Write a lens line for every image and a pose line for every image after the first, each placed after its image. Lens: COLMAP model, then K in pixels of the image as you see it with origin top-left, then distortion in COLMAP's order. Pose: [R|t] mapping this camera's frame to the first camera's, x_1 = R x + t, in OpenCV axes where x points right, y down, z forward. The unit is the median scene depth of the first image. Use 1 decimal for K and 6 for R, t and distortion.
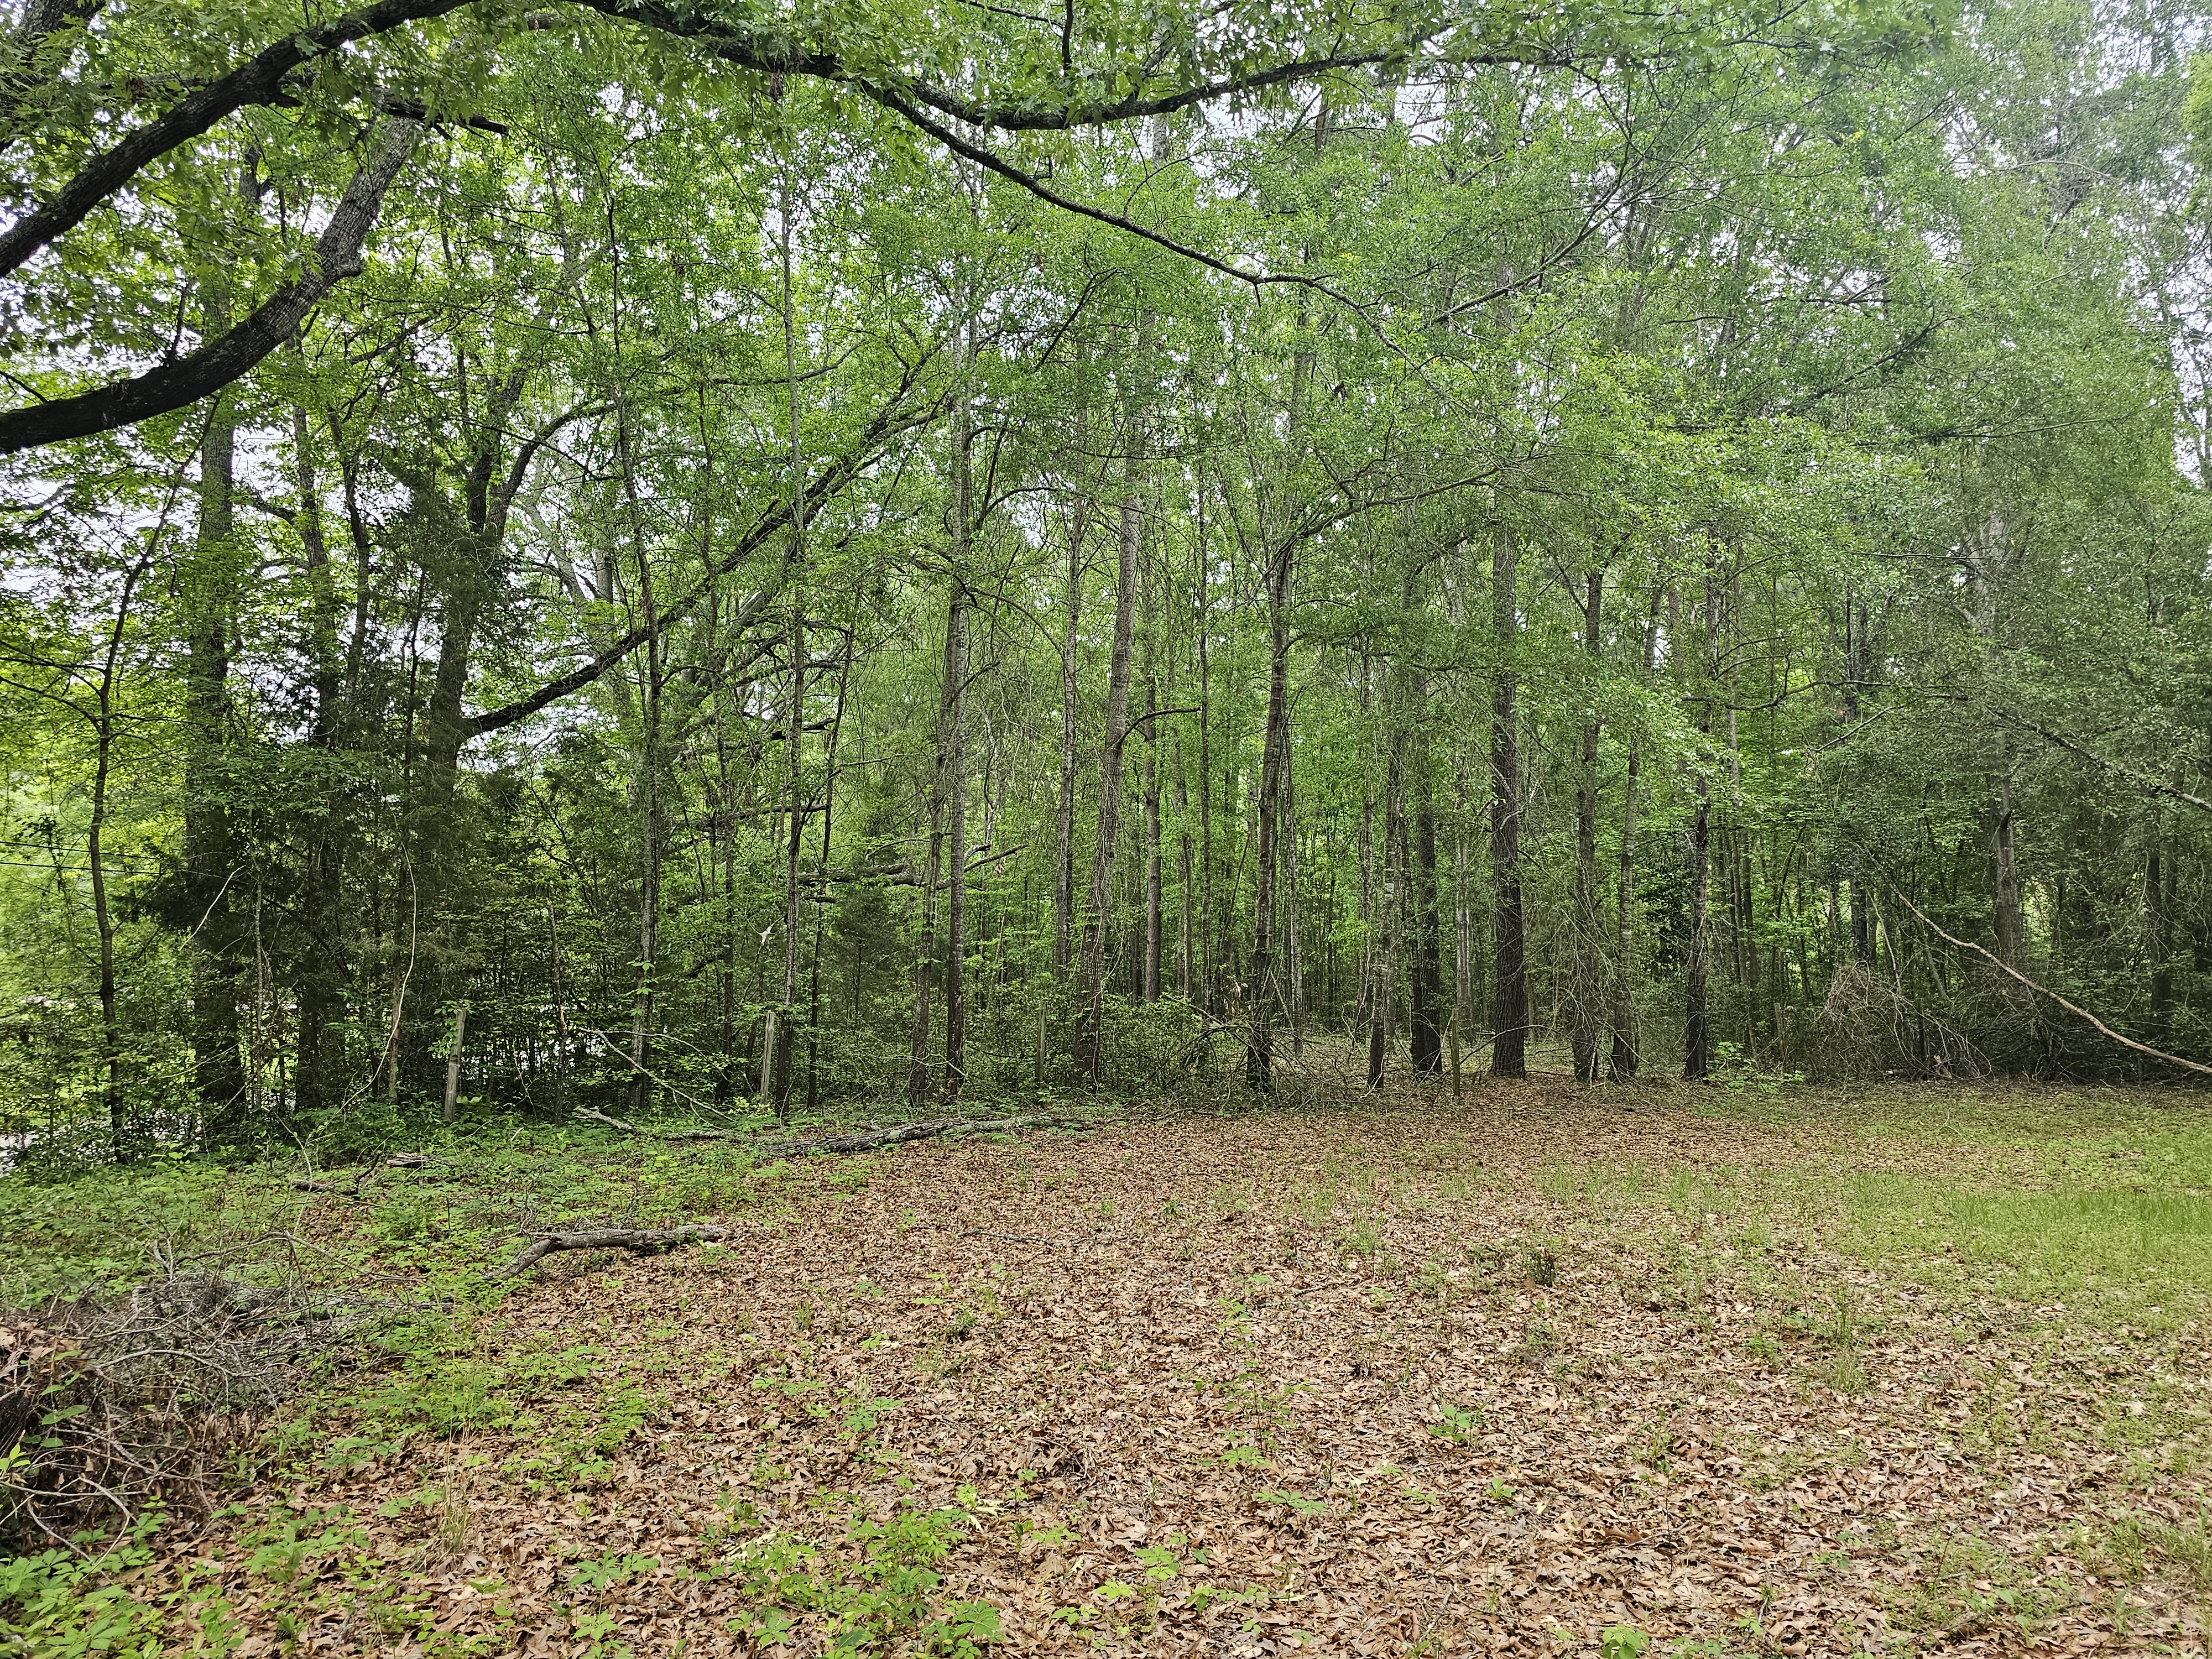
lens RADIAL K [[1483.8, 0, 1135.9], [0, 1483.8, 806.1], [0, 0, 1]] dist [0.059580, -0.060012]
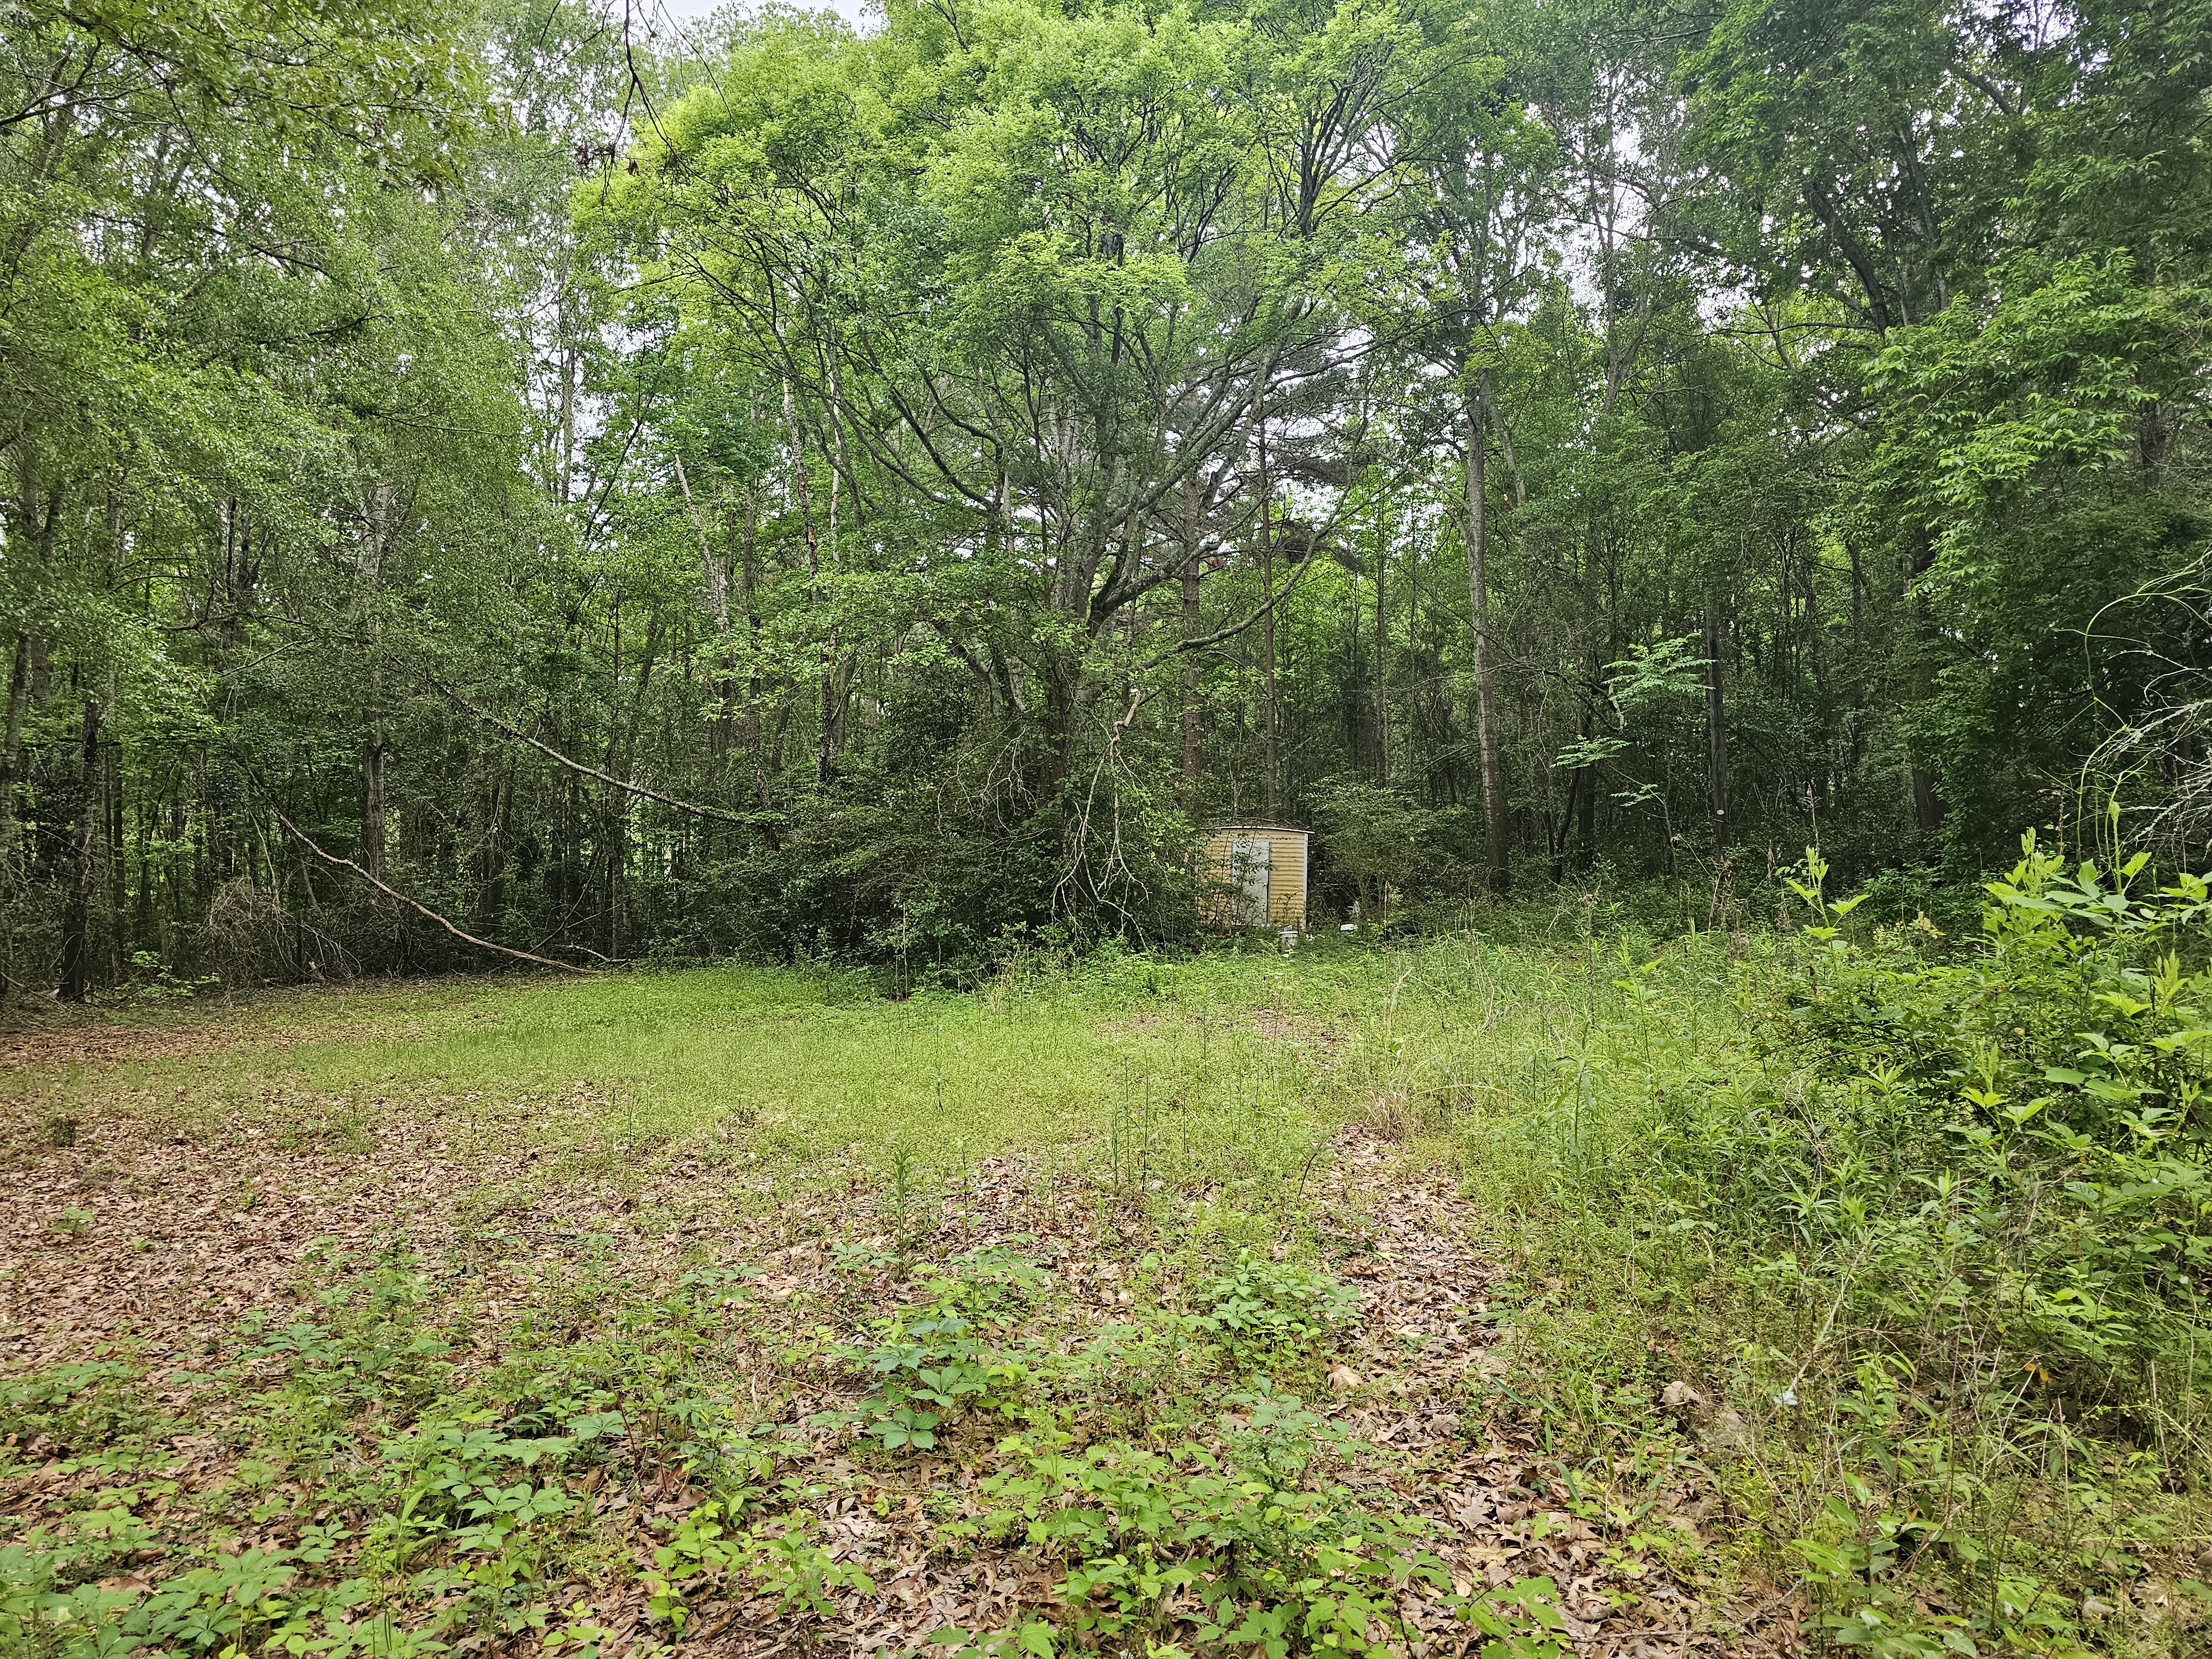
lens RADIAL K [[1477.1, 0, 1121.8], [0, 1477.1, 811.5], [0, 0, 1]] dist [0.066932, -0.083364]
pose [[0.532750, 0.019509, 0.846048, -0.306083], [-0.063815, 0.997814, 0.017175, 0.000076], [-0.843863, -0.063140, 0.532830, -0.289813]]
